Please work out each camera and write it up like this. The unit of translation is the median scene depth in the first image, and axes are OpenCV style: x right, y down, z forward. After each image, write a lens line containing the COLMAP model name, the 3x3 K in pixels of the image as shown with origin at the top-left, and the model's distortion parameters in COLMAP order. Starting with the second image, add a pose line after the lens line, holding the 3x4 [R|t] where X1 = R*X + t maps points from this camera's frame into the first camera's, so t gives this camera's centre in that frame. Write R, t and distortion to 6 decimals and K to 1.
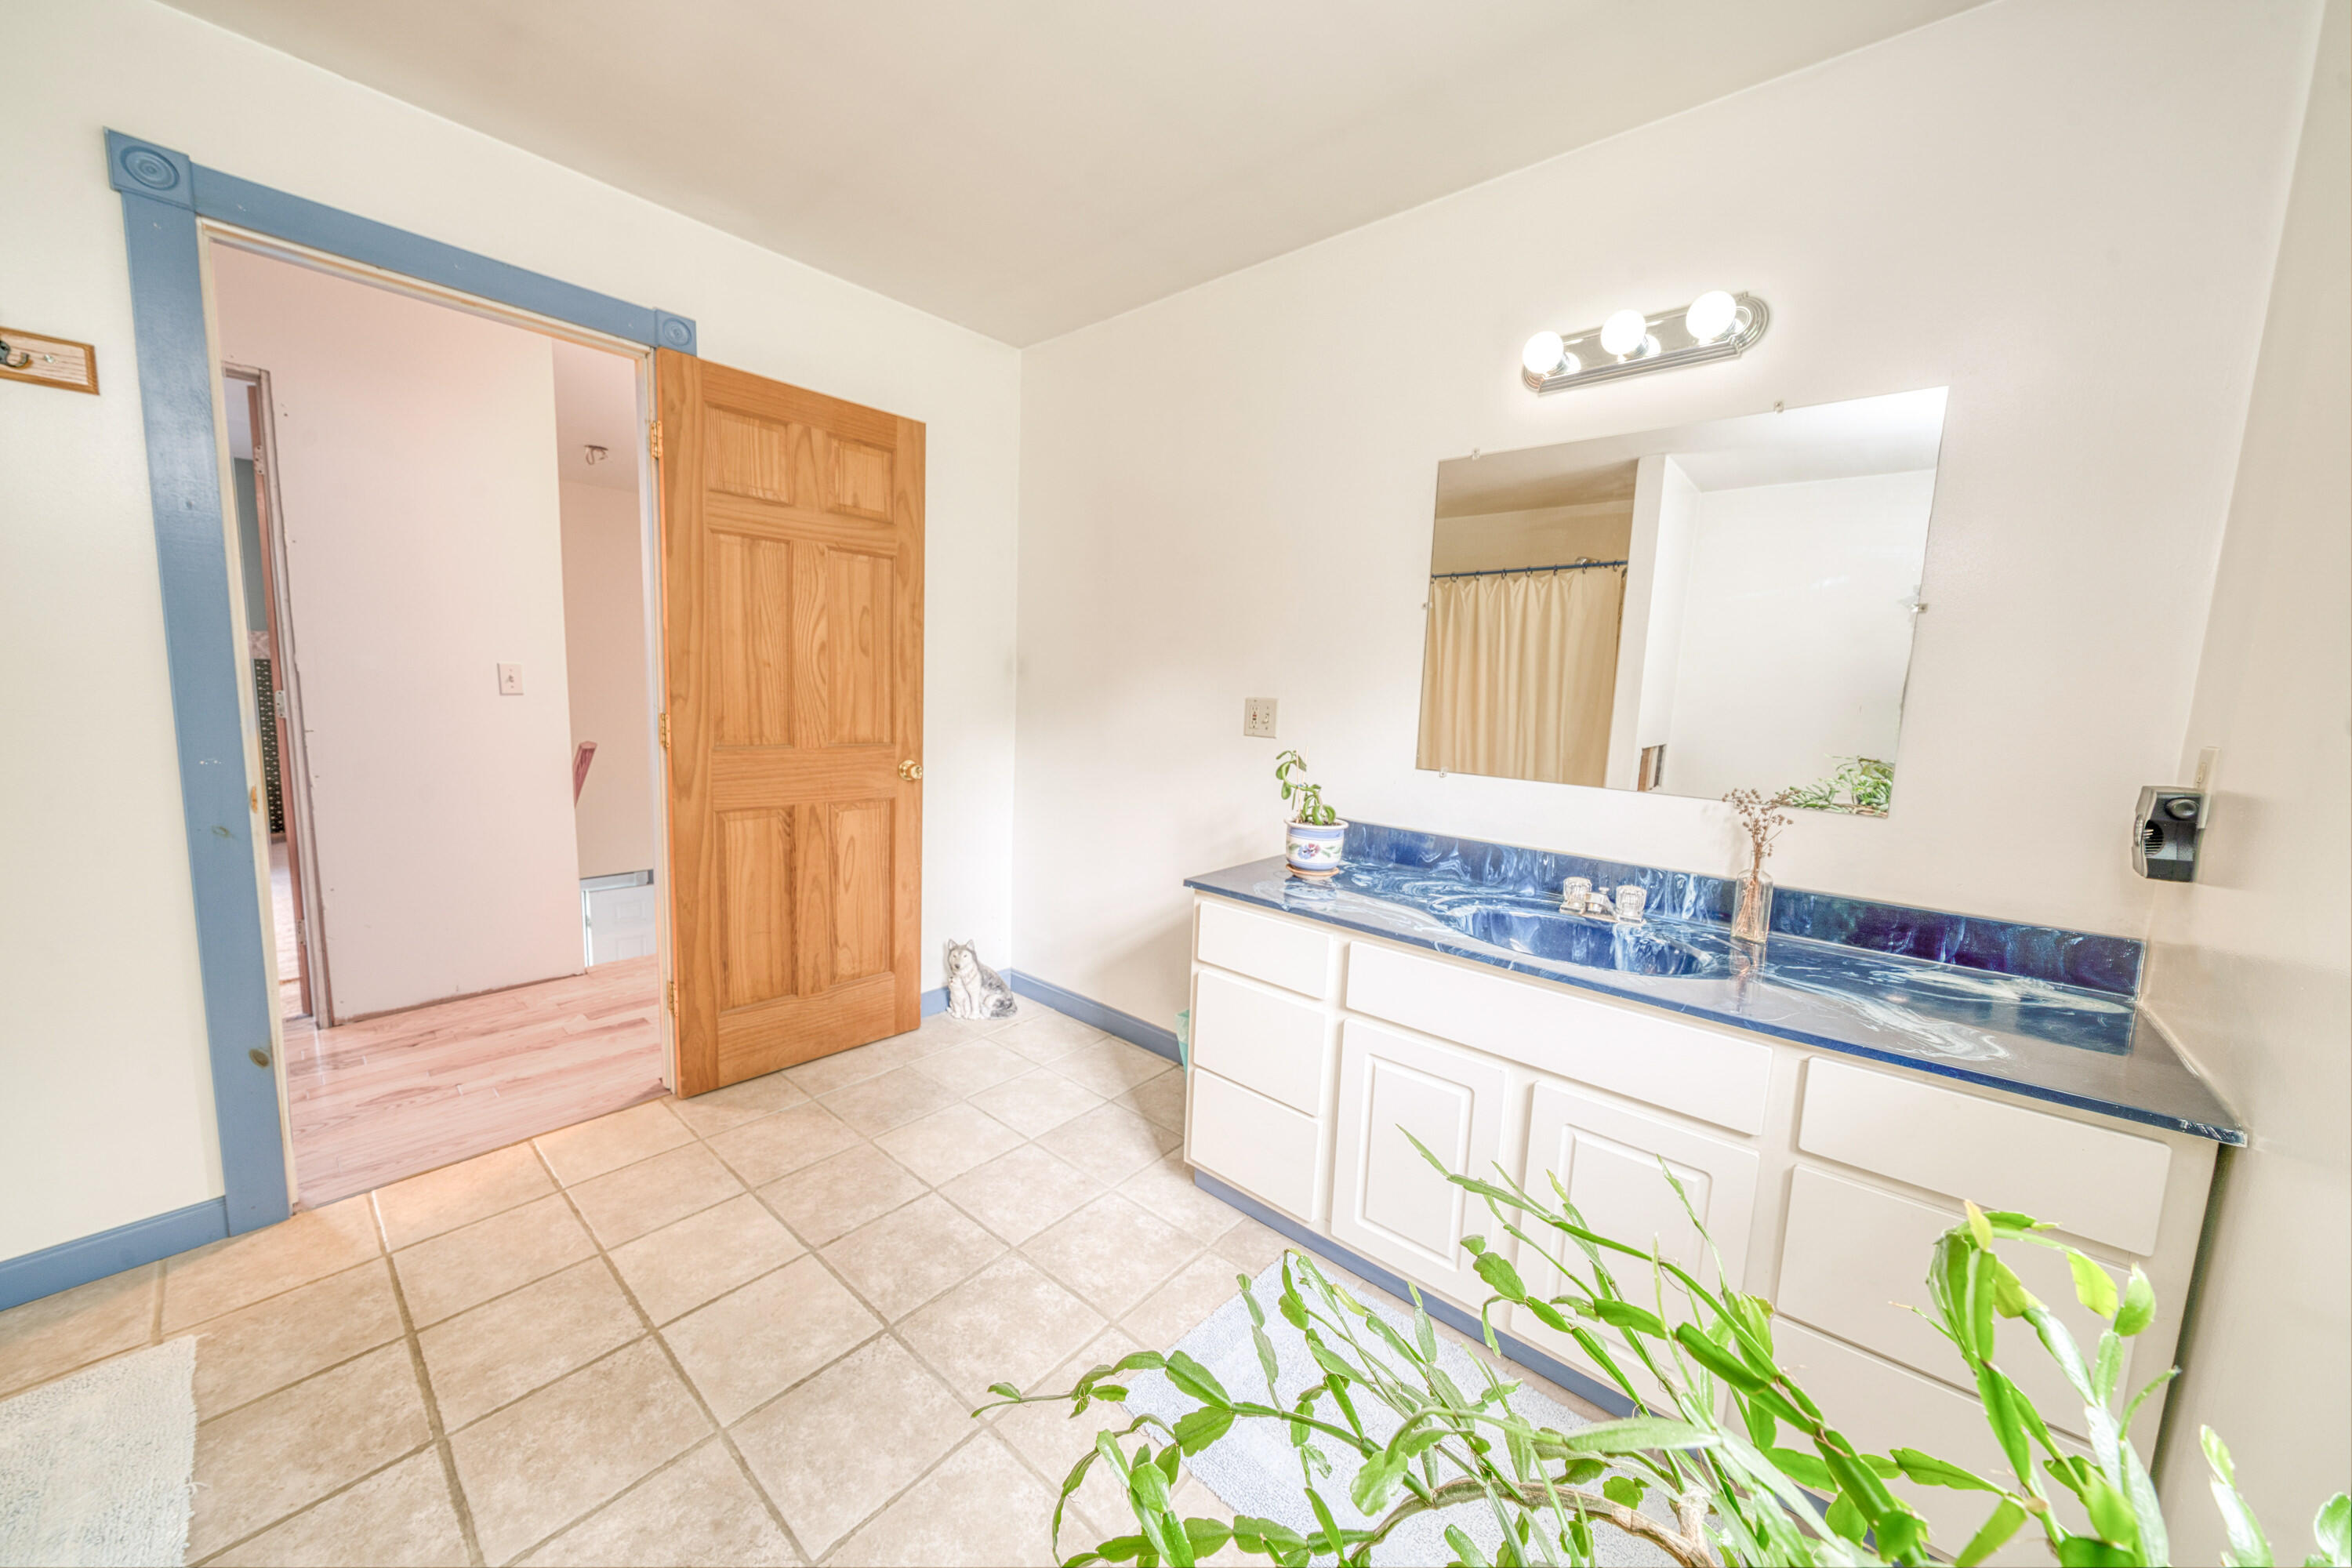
lens RADIAL K [[834.5, 0, 1173.5], [0, 834.5, 784.5], [0, 0, 1]] dist [-0.005749, -0.000940]
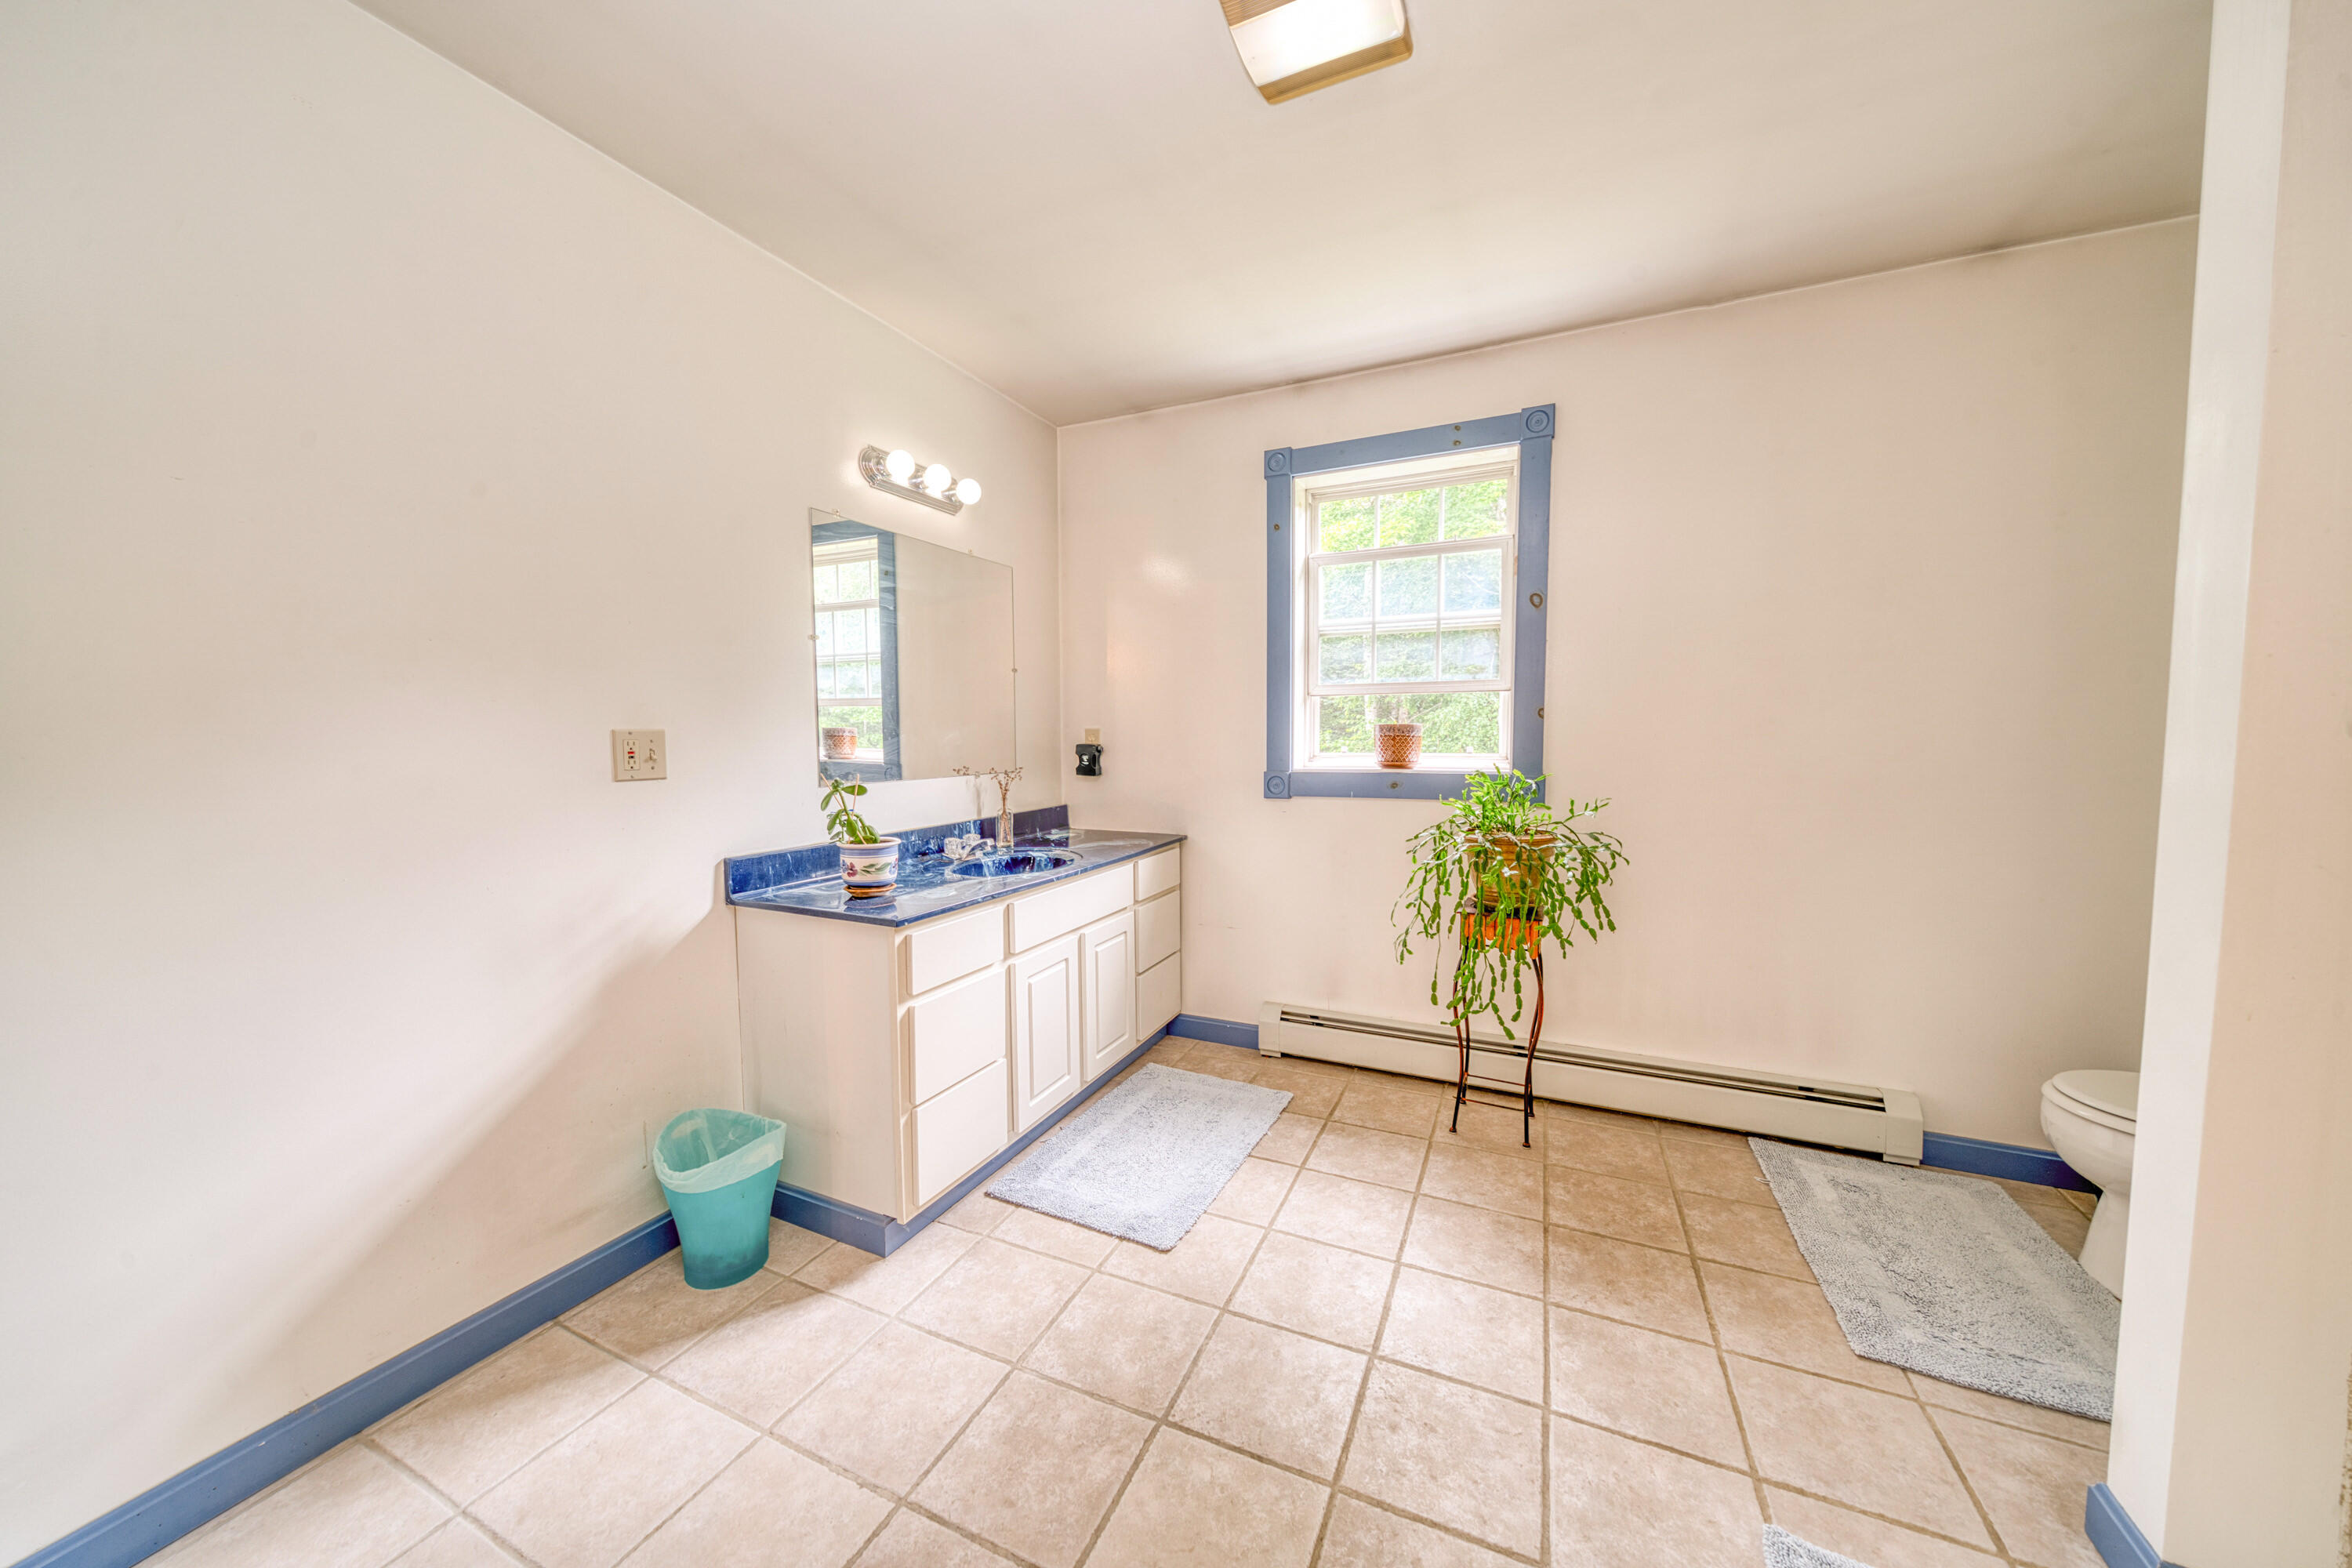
lens RADIAL K [[834.5, 0, 1162.8], [0, 834.5, 777.0], [0, 0, 1]] dist [-0.005749, -0.000940]
pose [[-0.277639, -0.090302, 0.956432, -1.096760], [0.114290, 0.985397, 0.126214, -0.148048], [-0.953863, 0.144352, -0.263265, 1.085334]]
